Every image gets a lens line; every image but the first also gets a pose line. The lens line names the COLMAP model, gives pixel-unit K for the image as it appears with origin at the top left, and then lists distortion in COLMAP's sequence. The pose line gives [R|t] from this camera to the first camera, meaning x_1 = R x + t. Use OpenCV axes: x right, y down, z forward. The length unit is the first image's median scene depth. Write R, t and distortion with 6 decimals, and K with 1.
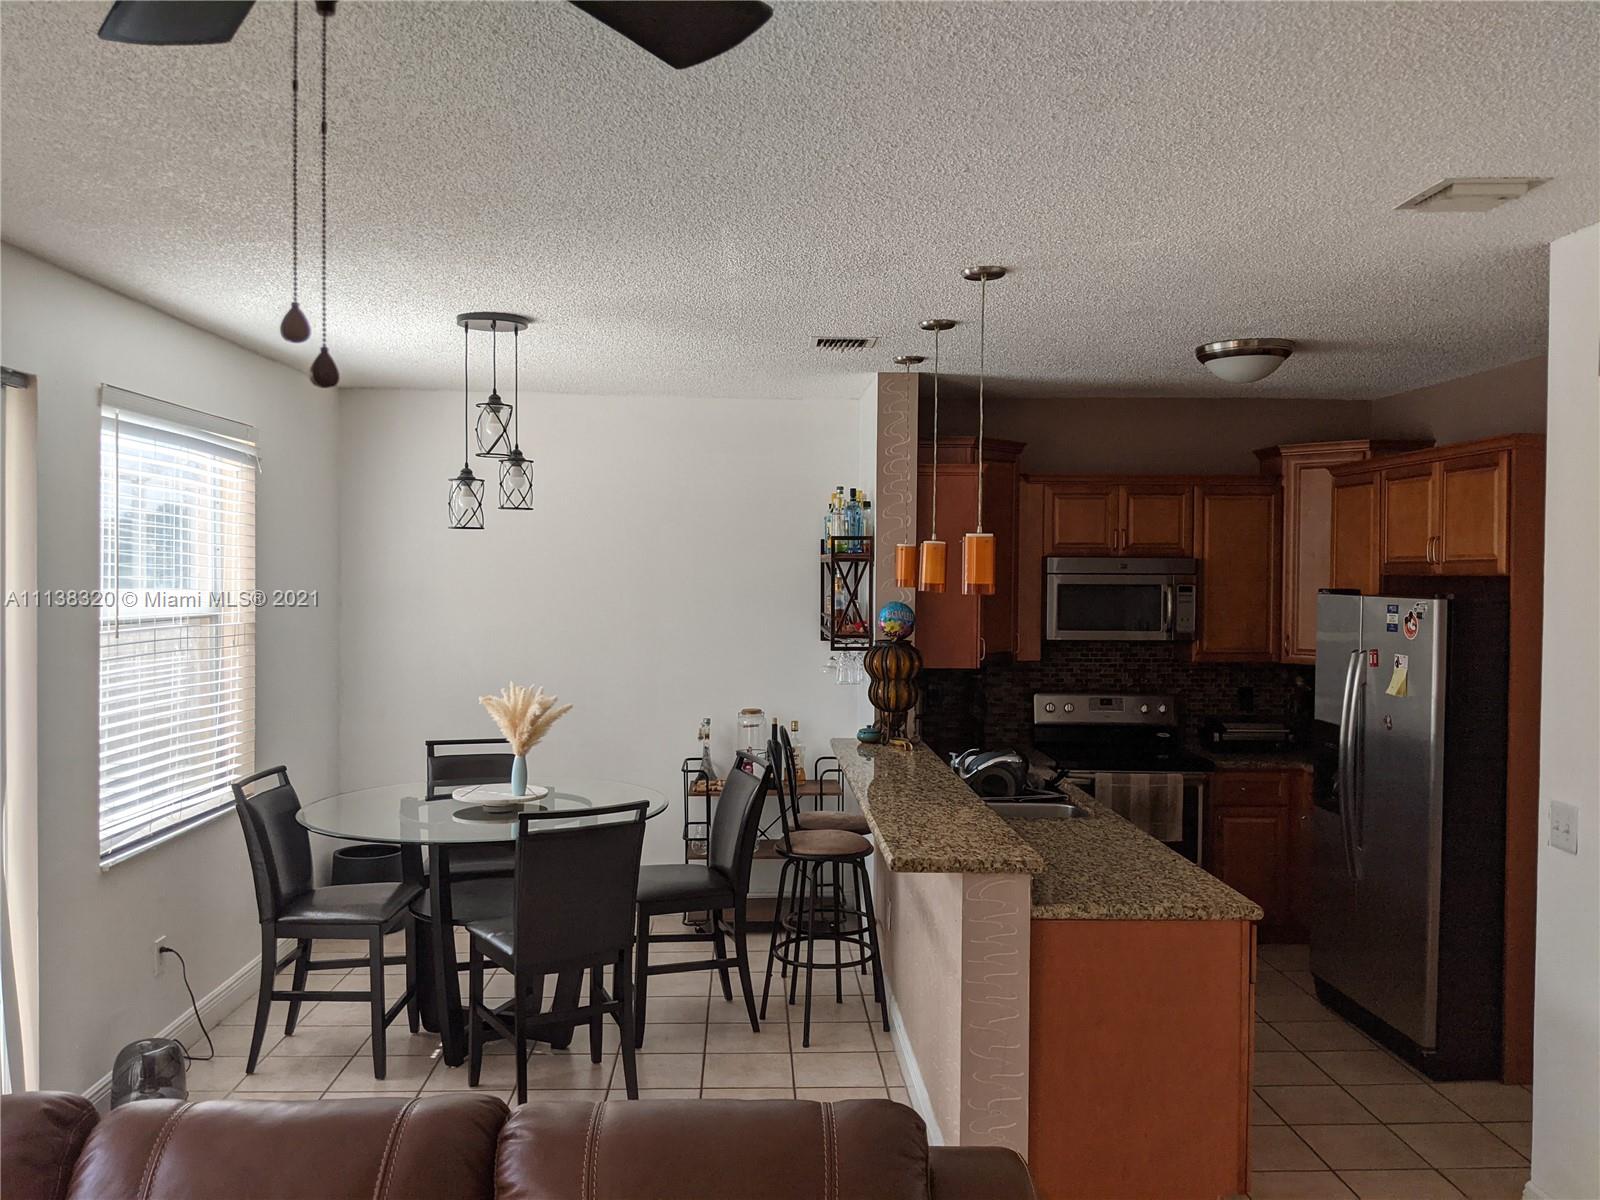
lens RADIAL K [[1282.7, 0, 796.4], [0, 1282.7, 598.1], [0, 0, 1]] dist [0.026937, -0.028302]
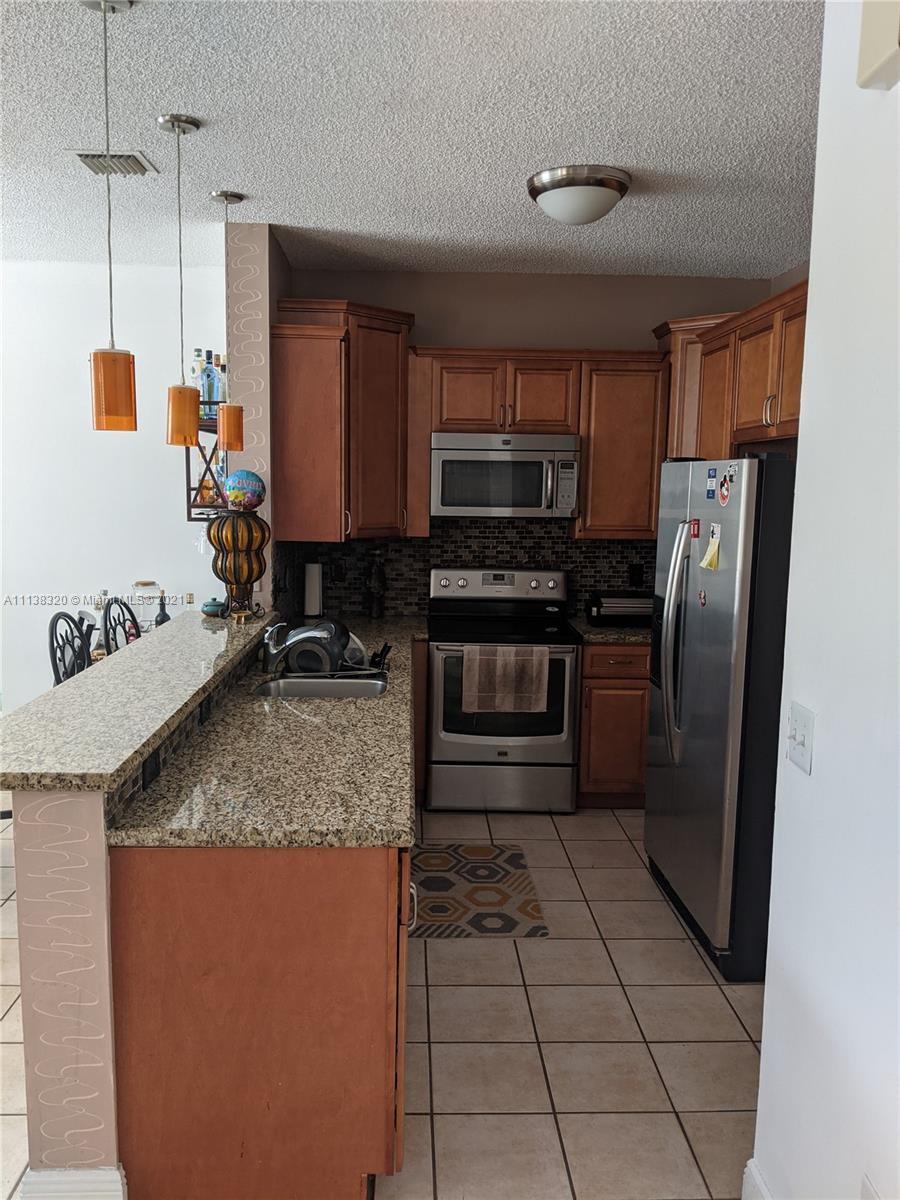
lens RADIAL K [[962.0, 0, 454.2], [0, 962.0, 631.1], [0, 0, 1]] dist [0.026937, -0.028302]
pose [[0.999827, 0.006924, 0.017283, 0.209112], [-0.009132, 0.991318, 0.131167, 0.024207], [-0.016225, -0.131302, 0.991210, 0.243638]]
